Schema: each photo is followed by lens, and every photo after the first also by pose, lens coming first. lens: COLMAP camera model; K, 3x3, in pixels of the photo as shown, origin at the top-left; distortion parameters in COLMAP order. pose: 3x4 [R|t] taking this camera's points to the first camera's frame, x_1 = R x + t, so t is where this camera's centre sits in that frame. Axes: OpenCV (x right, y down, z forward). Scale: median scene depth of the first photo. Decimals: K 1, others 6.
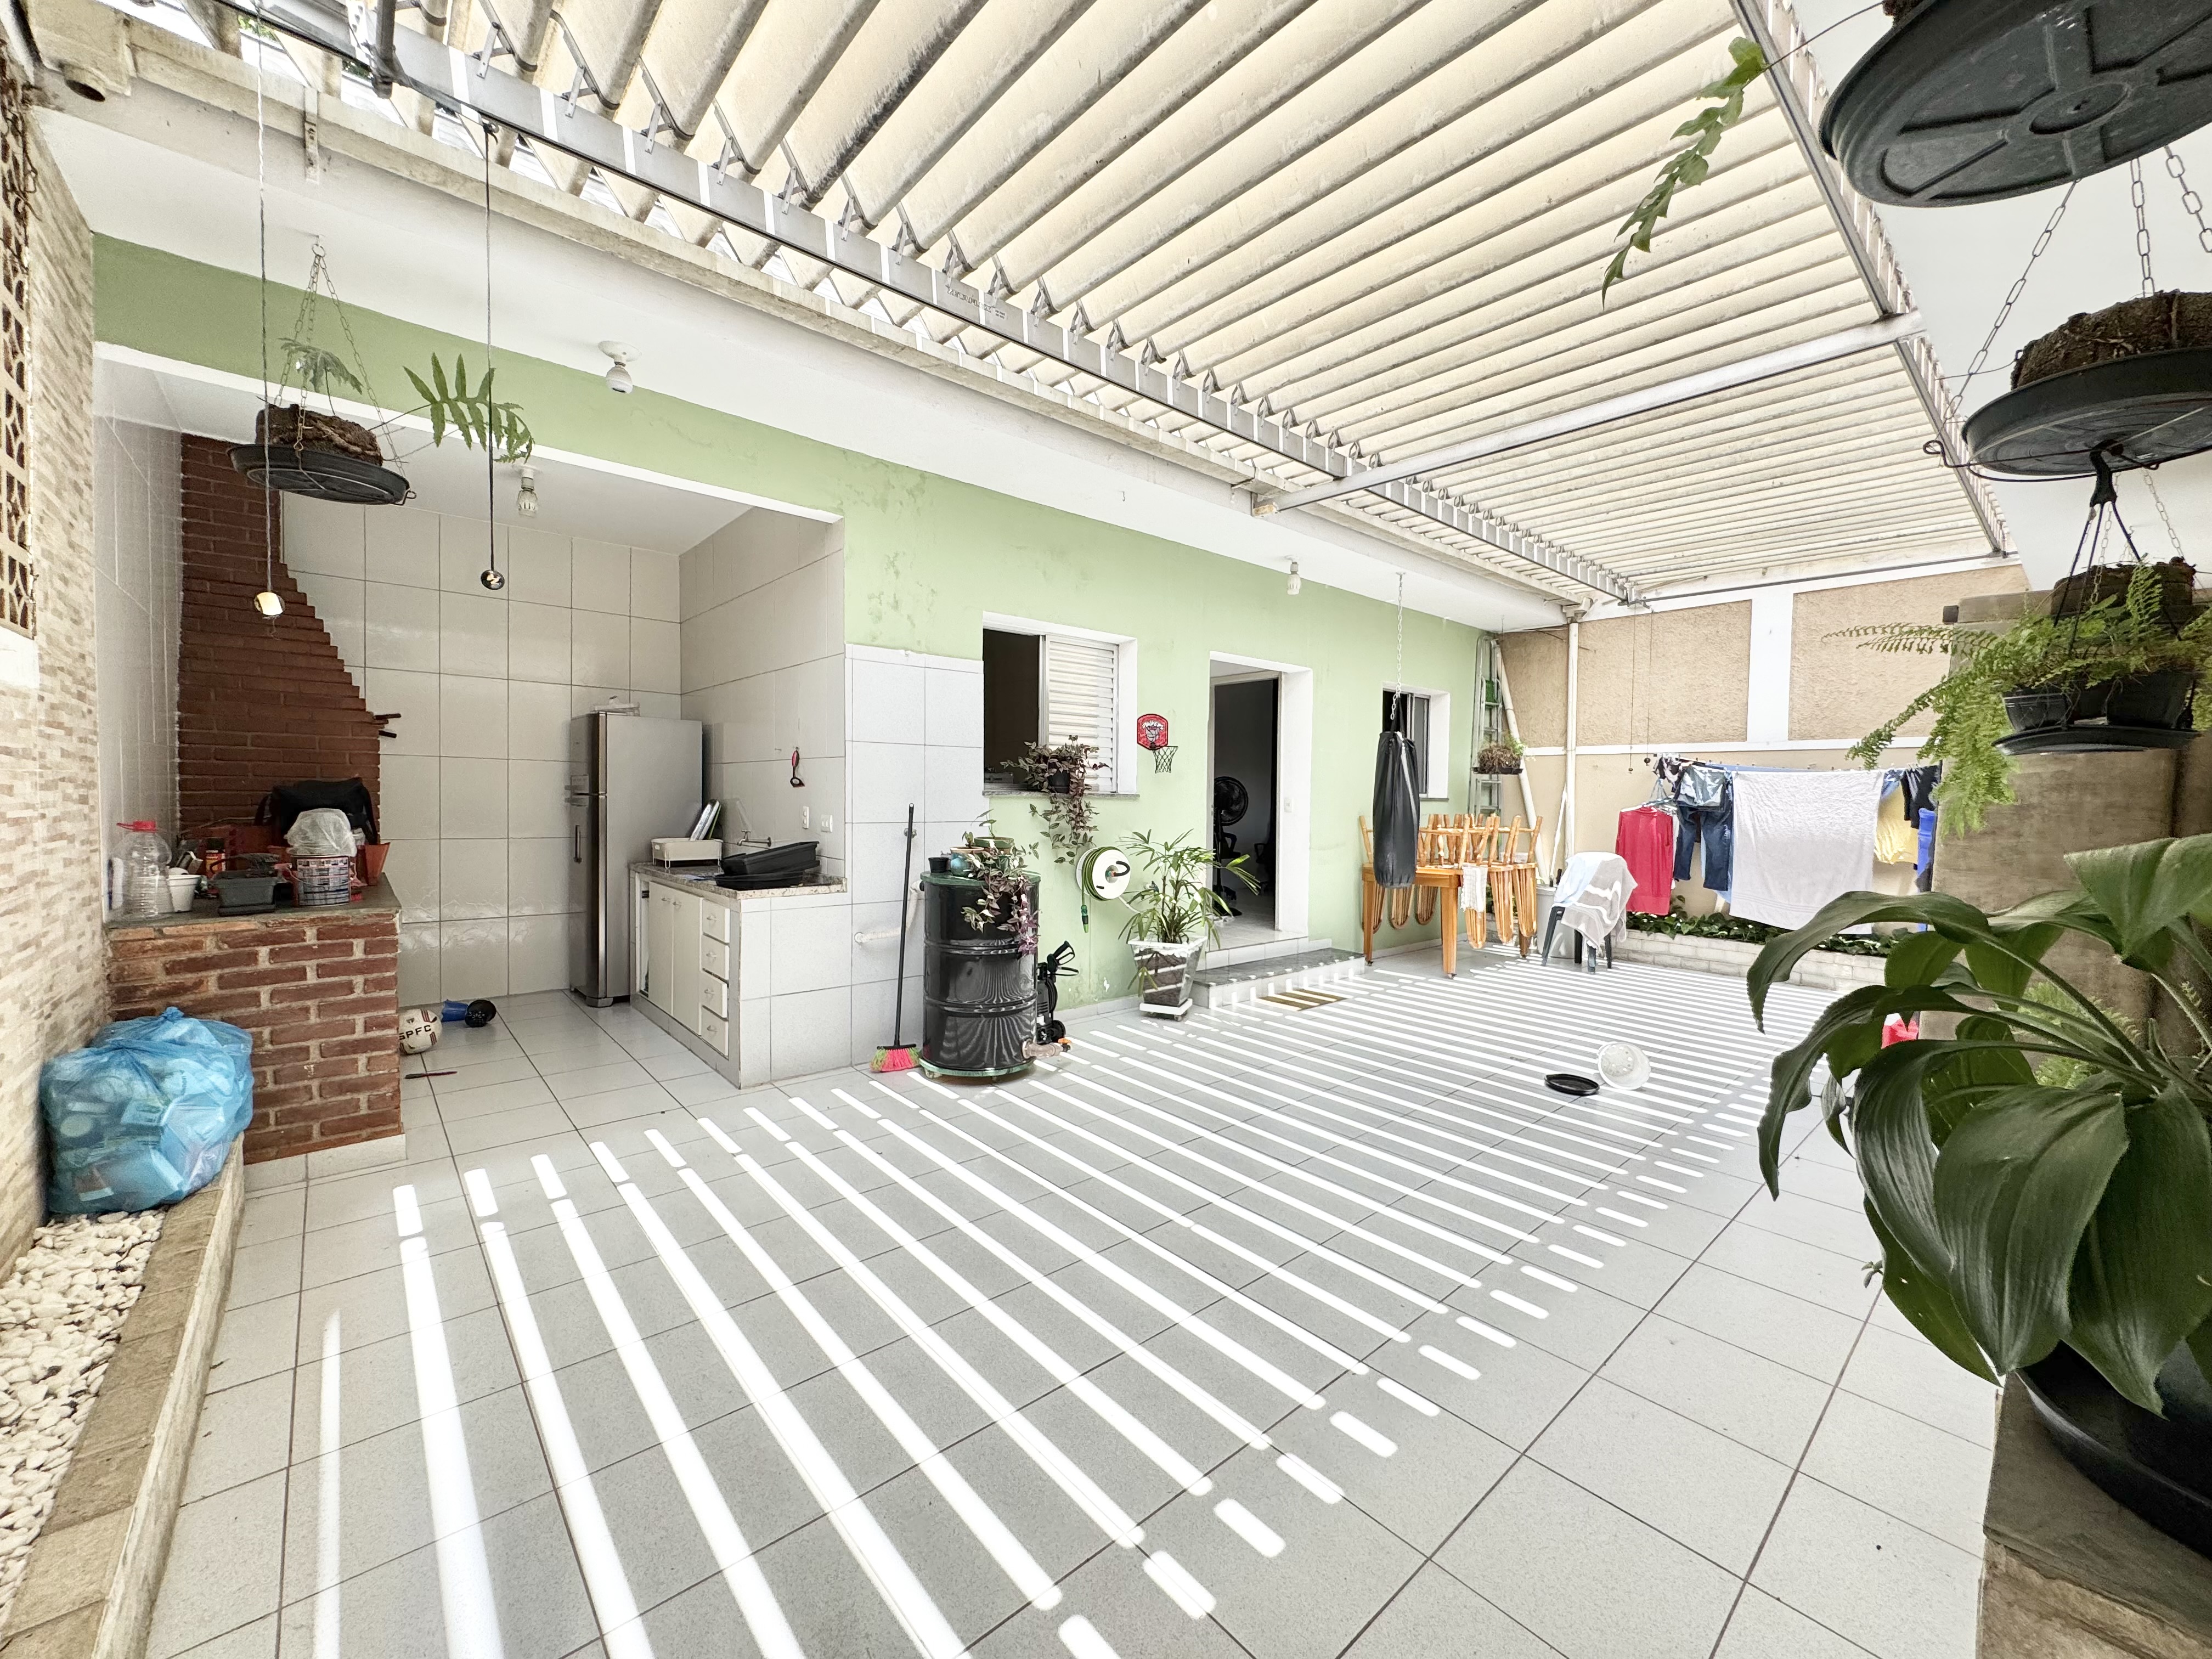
lens RADIAL K [[883.4, 0, 1105.4], [0, 883.4, 826.2], [0, 0, 1]] dist [-0.003071, -0.000421]
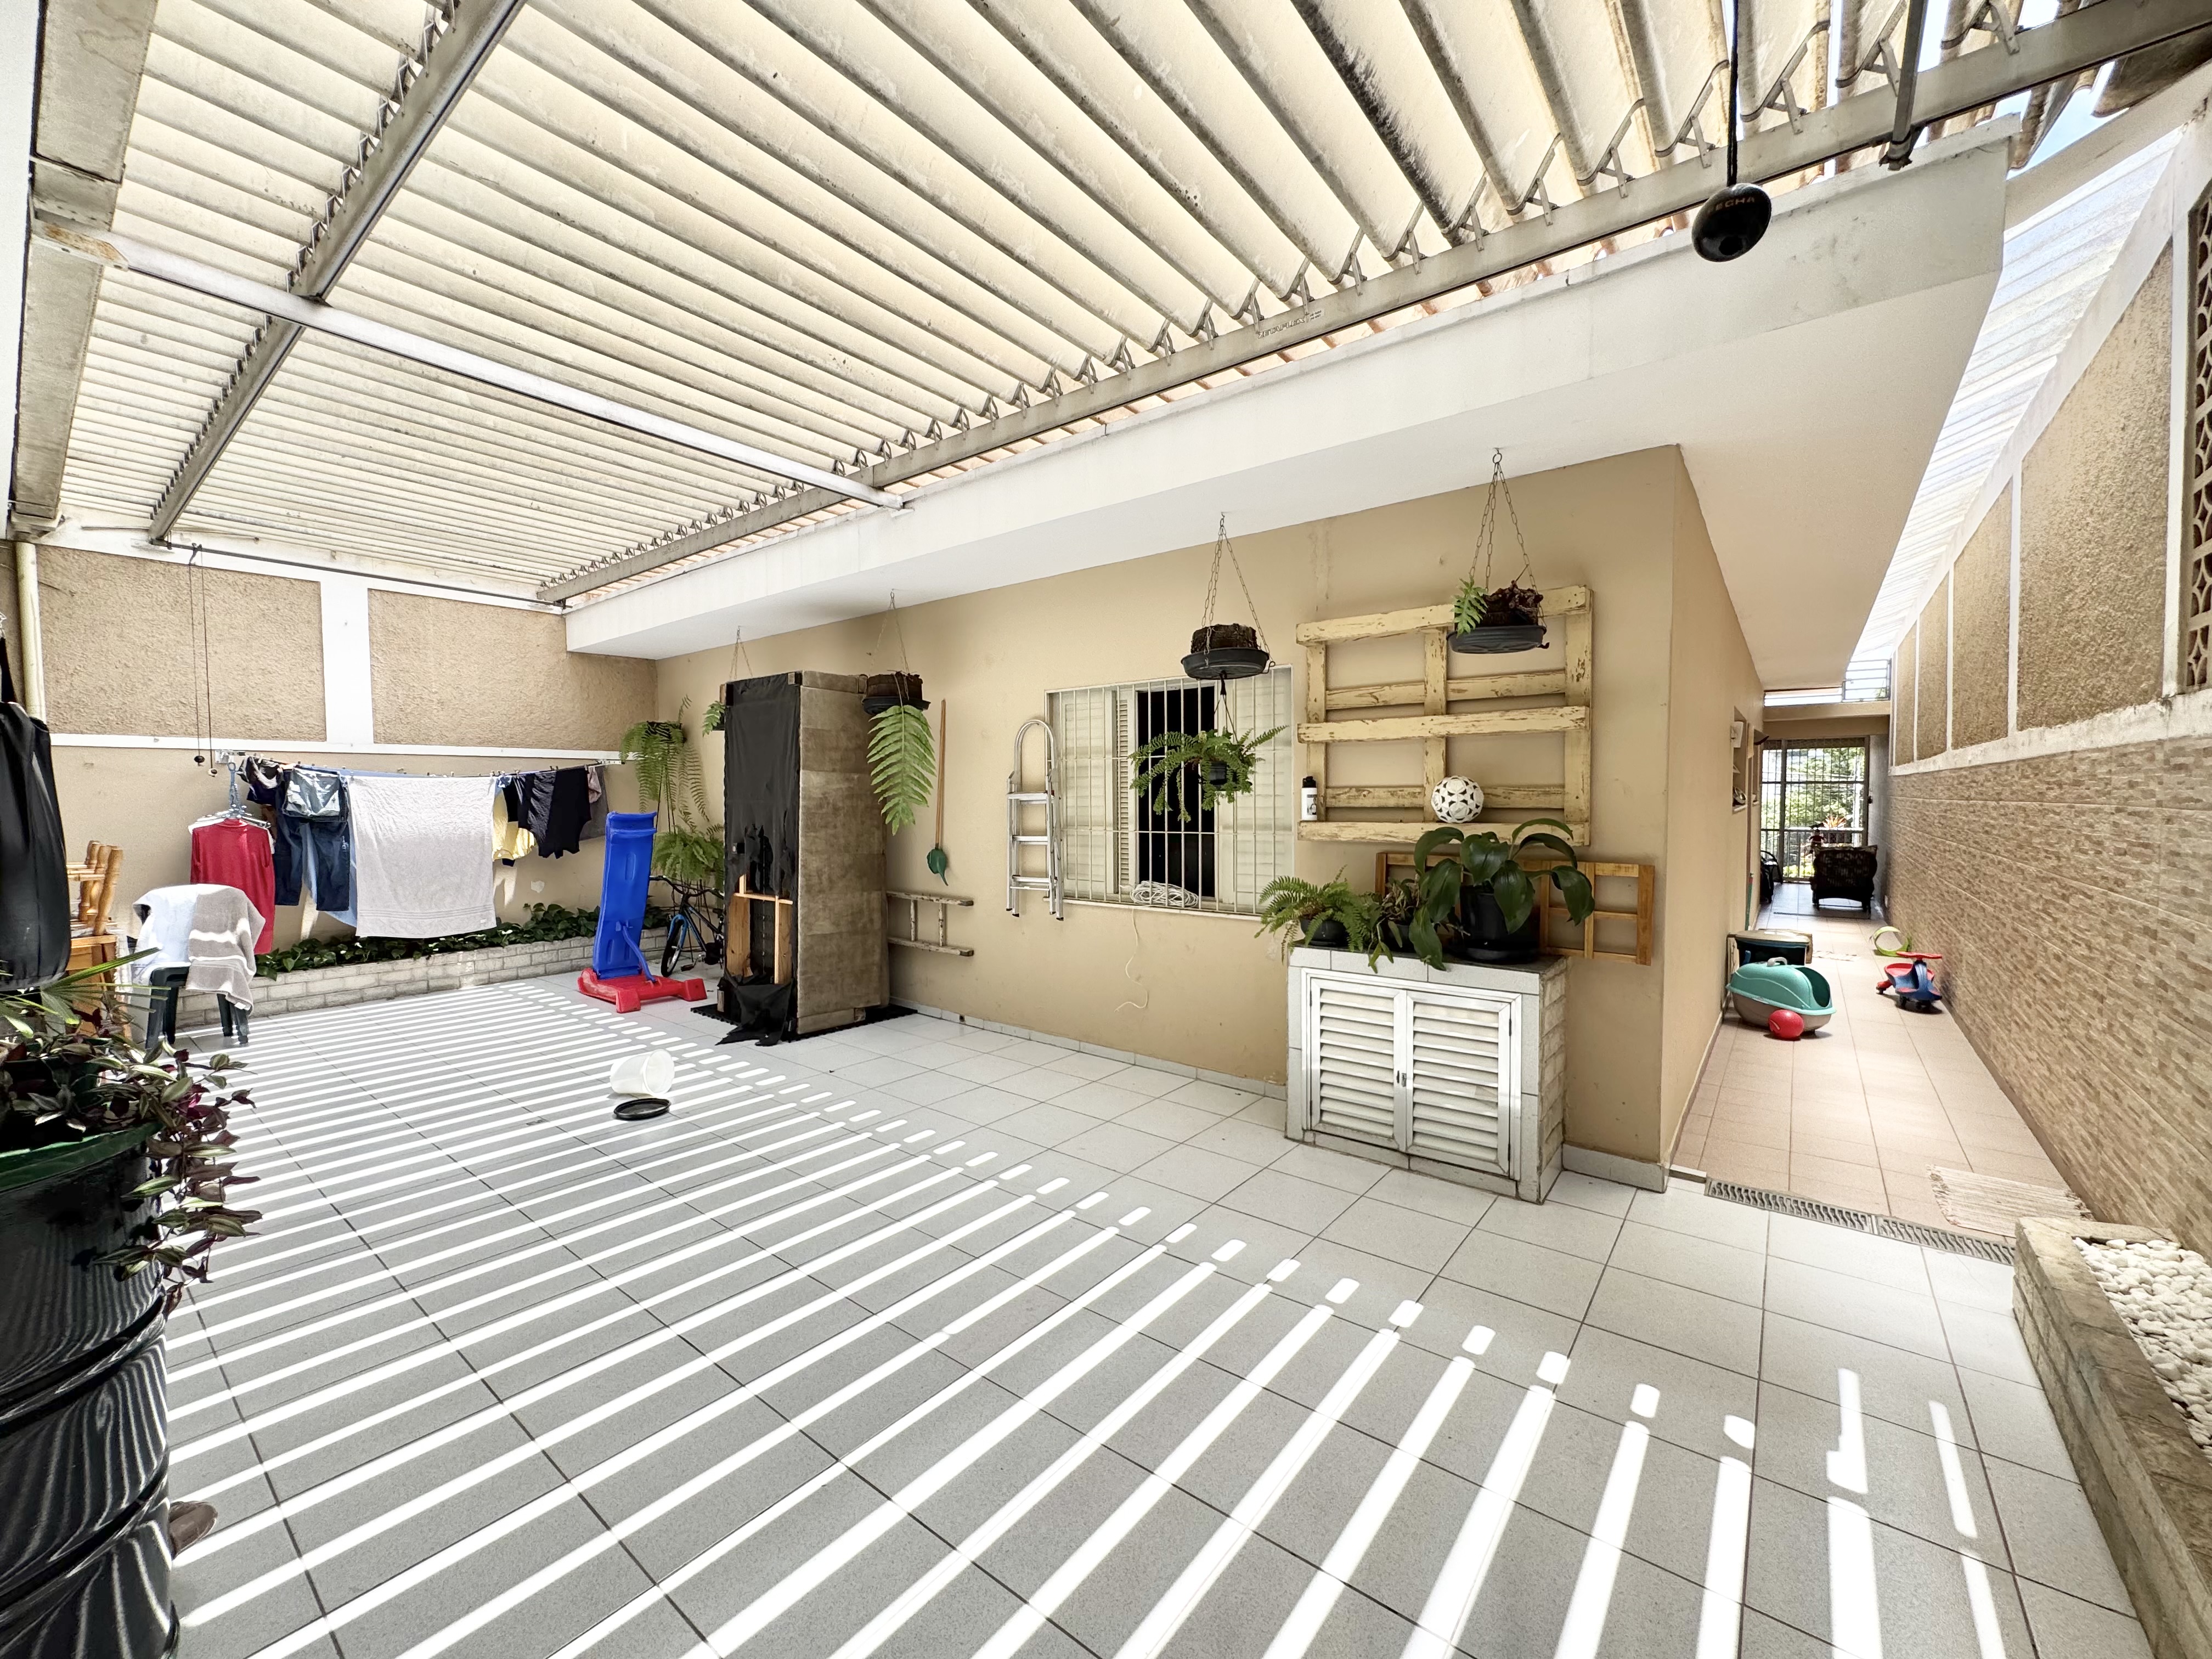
lens RADIAL K [[883.4, 0, 1107.3], [0, 883.4, 823.7], [0, 0, 1]] dist [-0.003071, -0.000421]
pose [[-0.187441, -0.045804, 0.981207, -0.494156], [0.040036, 0.997726, 0.054223, -0.050095], [-0.981460, 0.049447, -0.185181, 0.655710]]
